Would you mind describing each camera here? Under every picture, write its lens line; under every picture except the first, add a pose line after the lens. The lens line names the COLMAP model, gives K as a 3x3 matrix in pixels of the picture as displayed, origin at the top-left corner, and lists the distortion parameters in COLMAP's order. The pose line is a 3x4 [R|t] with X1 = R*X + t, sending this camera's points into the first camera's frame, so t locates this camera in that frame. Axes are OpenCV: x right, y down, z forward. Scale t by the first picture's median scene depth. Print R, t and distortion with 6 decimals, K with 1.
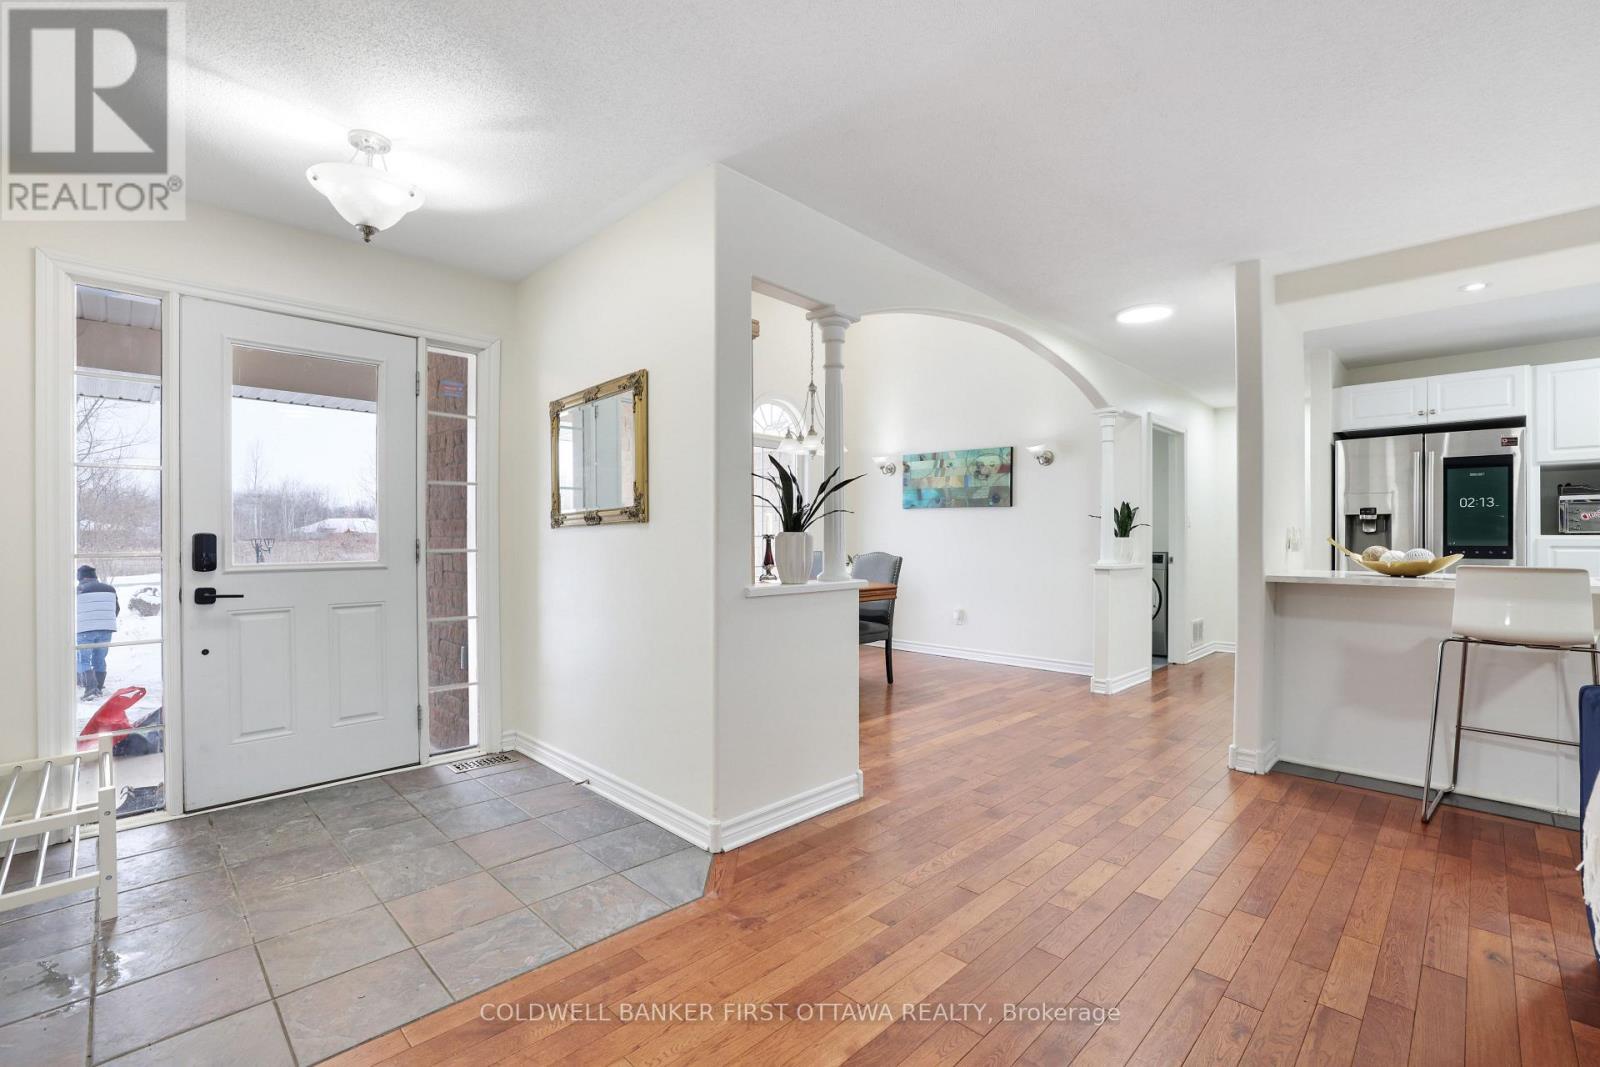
lens RADIAL K [[697.6, 0, 770.8], [0, 697.6, 543.9], [0, 0, 1]] dist [-0.029386, 0.000357]
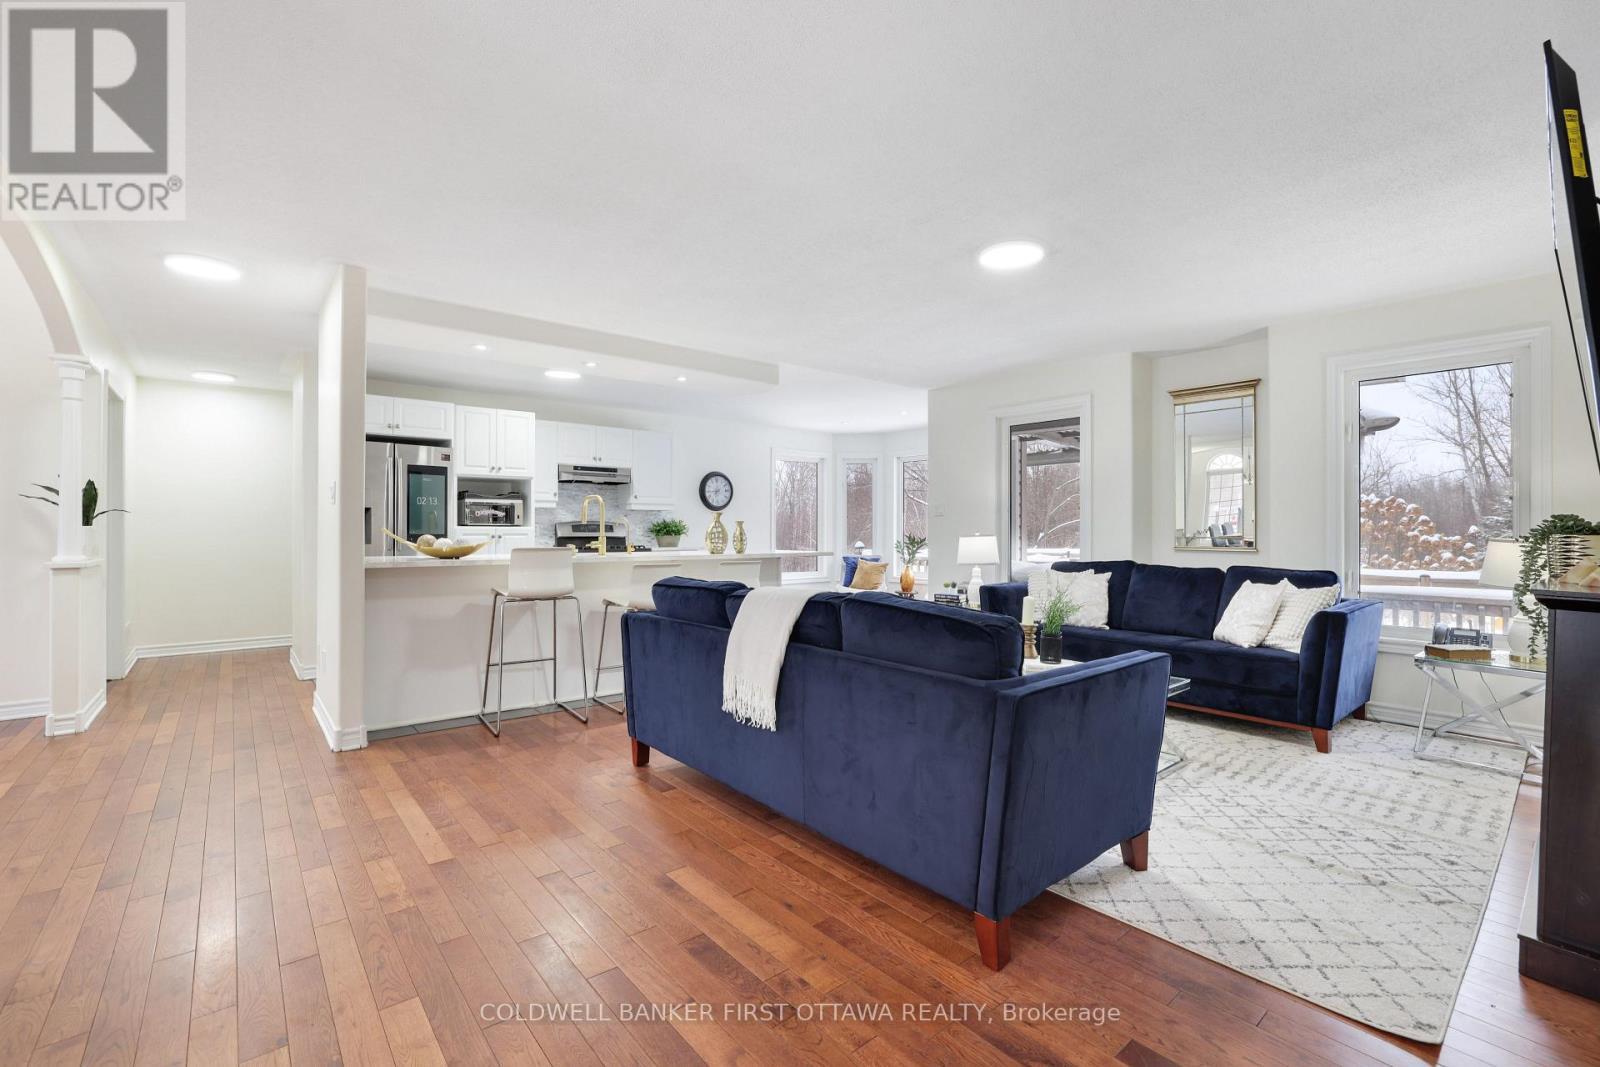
lens RADIAL K [[703.4, 0, 804.9], [0, 703.4, 522.9], [0, 0, 1]] dist [-0.027255, 0.000447]
pose [[0.048389, 0.010146, 0.998777, -0.218685], [0.001790, 0.999946, -0.010244, -0.002726], [-0.998827, 0.002283, 0.048368, 0.158956]]
